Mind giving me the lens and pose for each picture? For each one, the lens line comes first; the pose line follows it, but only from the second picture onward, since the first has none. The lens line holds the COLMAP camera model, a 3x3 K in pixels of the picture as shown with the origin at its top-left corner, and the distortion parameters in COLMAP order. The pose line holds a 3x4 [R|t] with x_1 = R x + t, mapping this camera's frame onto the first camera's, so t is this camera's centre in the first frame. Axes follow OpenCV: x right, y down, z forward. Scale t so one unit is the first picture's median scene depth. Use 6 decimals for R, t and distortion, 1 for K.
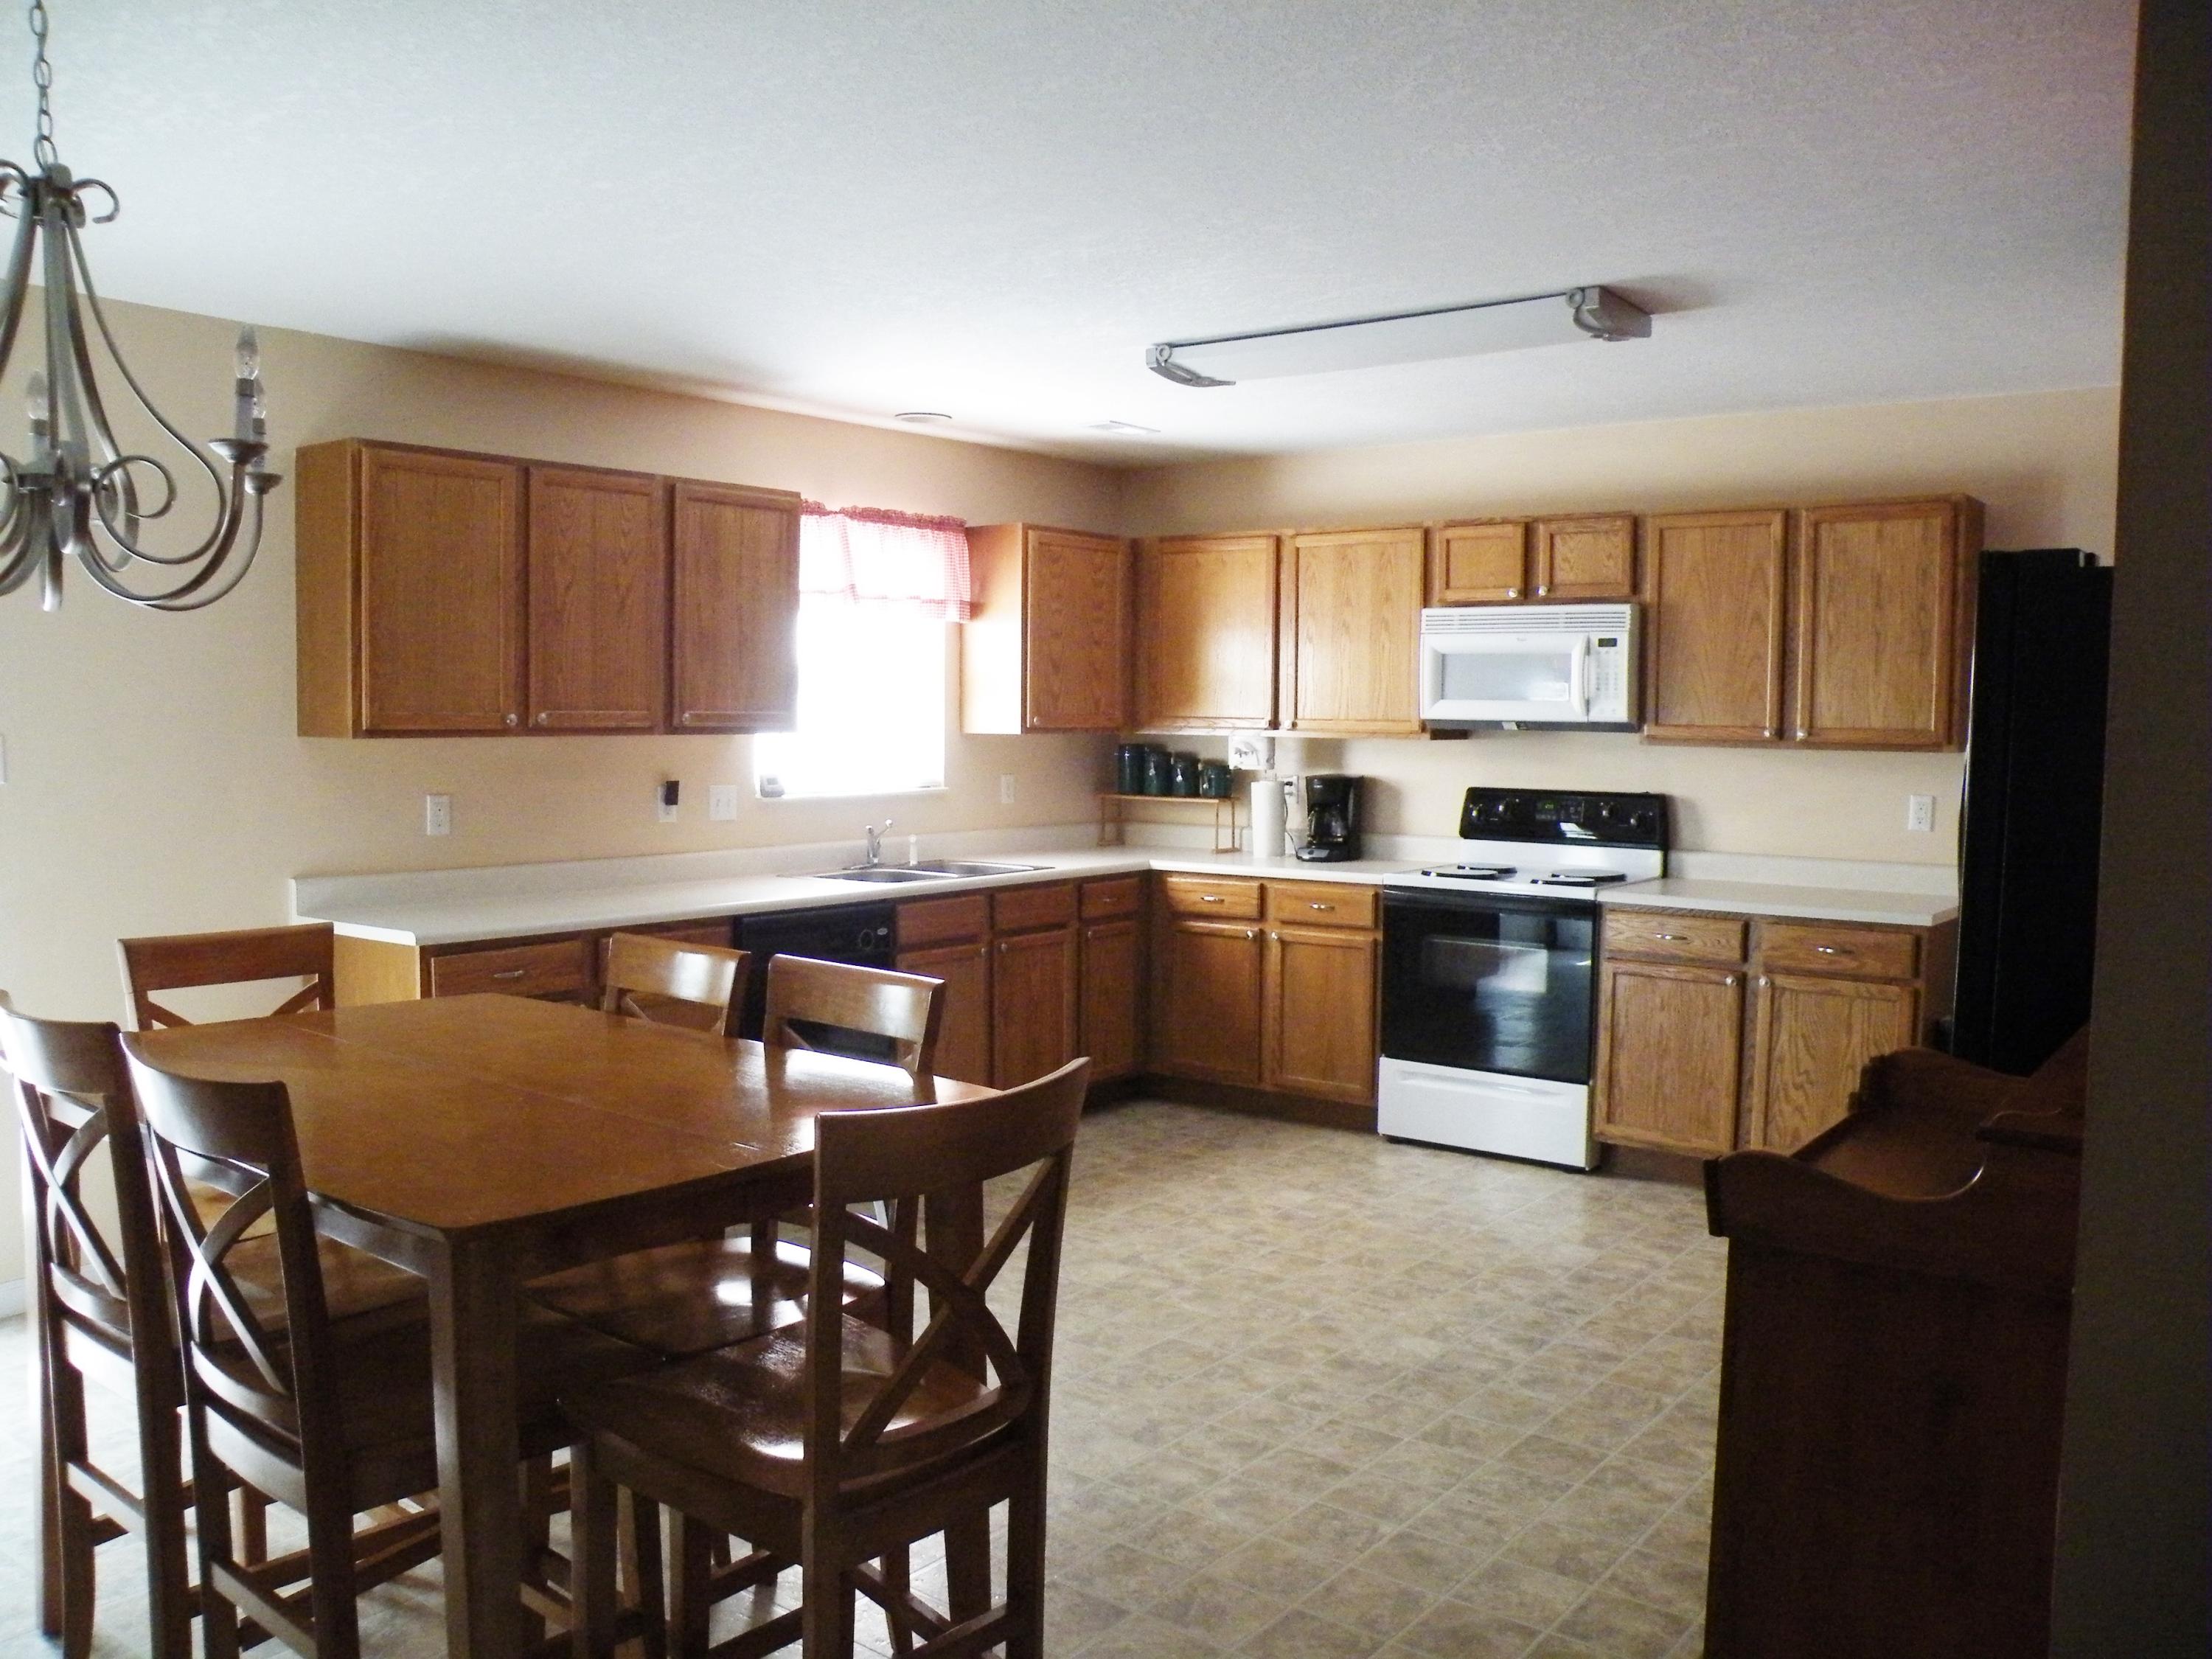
lens RADIAL K [[1791.5, 0, 1100.2], [0, 1791.5, 846.0], [0, 0, 1]] dist [-0.165760, 0.172757]
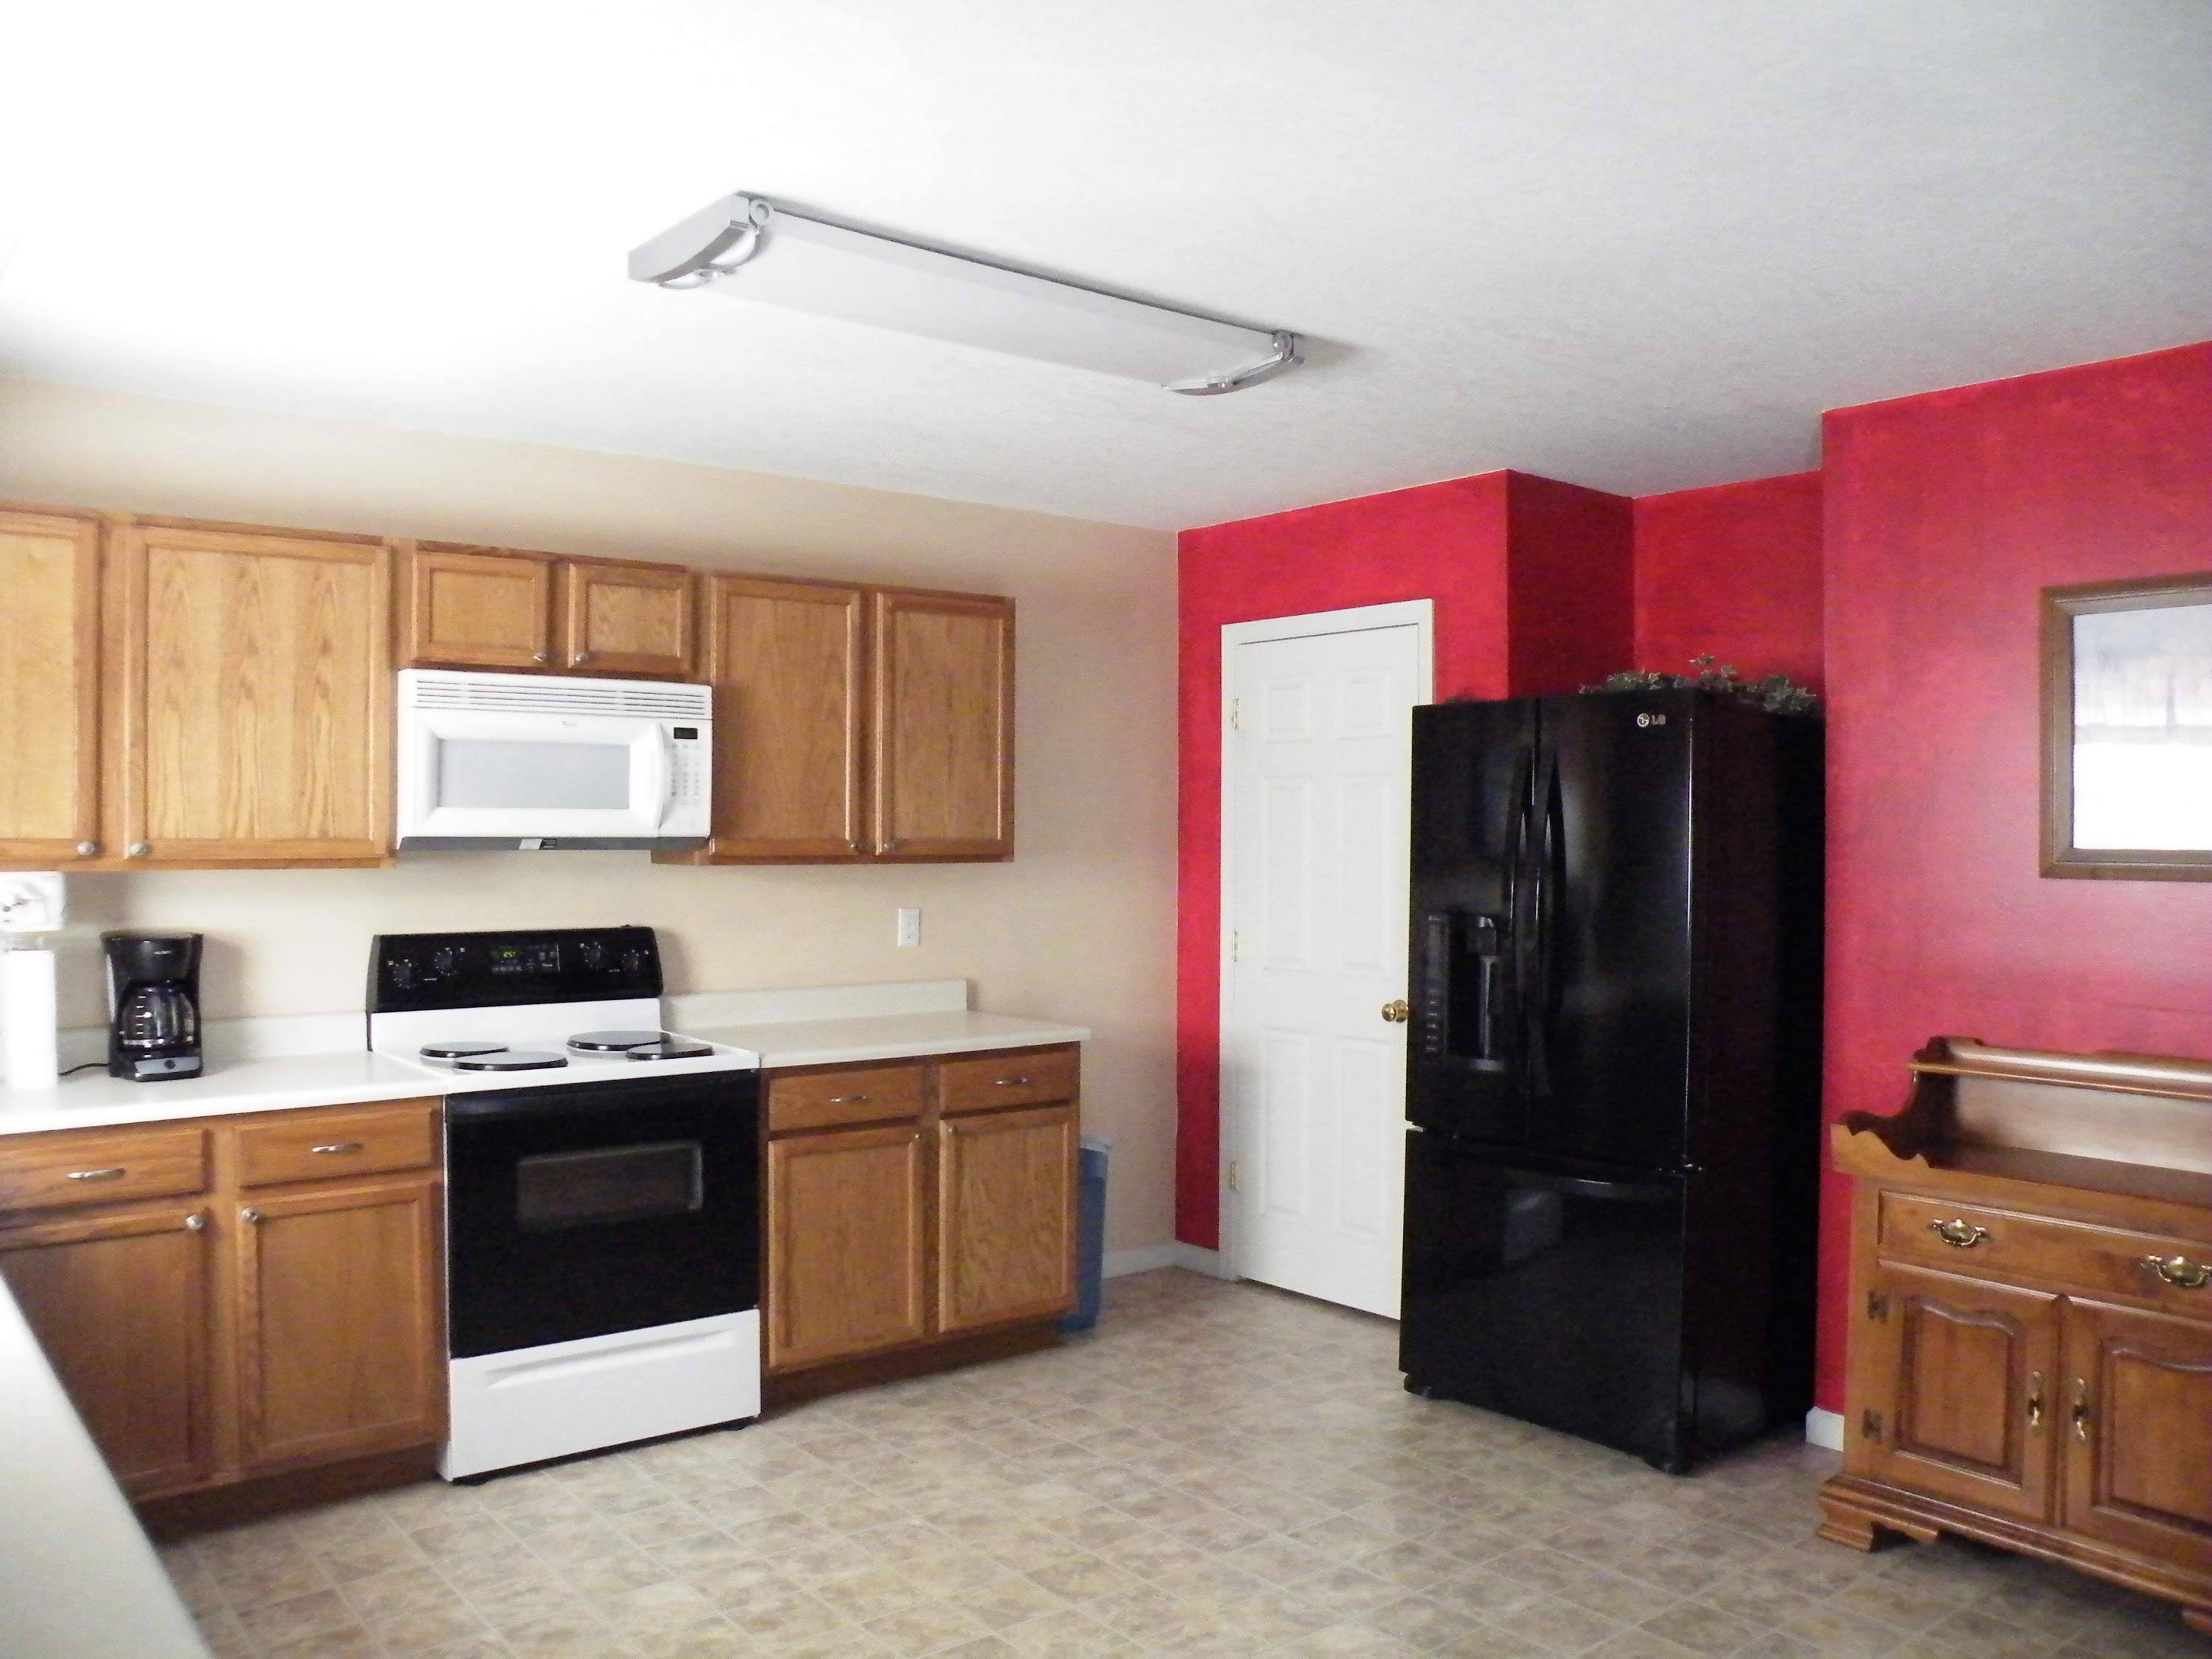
lens RADIAL K [[1791.5, 0, 1100.2], [0, 1791.5, 846.0], [0, 0, 1]] dist [-0.165760, 0.172757]
pose [[0.217761, -0.019802, 0.975801, -0.426281], [0.069605, 0.997563, 0.004710, -0.057206], [-0.973517, 0.066895, 0.218609, 0.656911]]
